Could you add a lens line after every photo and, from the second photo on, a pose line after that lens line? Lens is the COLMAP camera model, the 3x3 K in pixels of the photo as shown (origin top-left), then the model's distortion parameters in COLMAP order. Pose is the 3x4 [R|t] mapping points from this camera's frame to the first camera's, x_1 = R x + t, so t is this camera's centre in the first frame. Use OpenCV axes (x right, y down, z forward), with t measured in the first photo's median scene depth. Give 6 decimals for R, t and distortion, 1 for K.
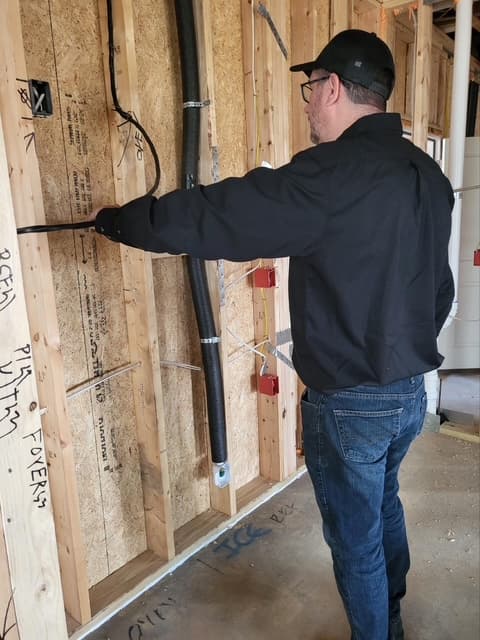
lens RADIAL K [[496.4, 0, 242.1], [0, 496.4, 318.6], [0, 0, 1]] dist [-0.002255, 0.029080]
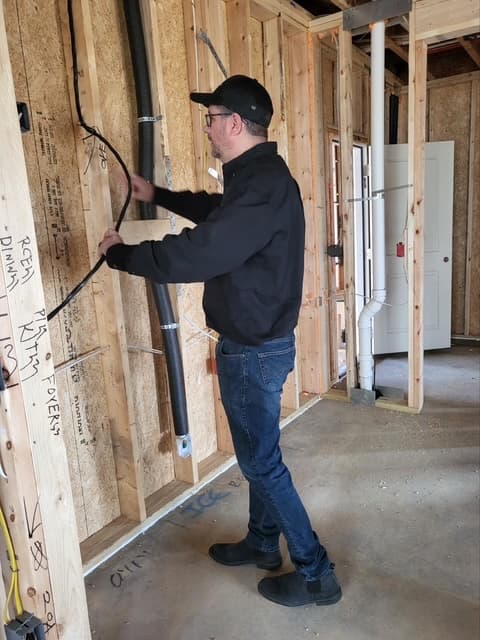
lens RADIAL K [[496.4, 0, 237.9], [0, 496.4, 320.8], [0, 0, 1]] dist [-0.002255, 0.029080]
pose [[0.994671, -0.040766, 0.094696, -0.017540], [0.041396, 0.999132, -0.004702, 0.046337], [-0.094422, 0.008597, 0.995495, -0.152997]]
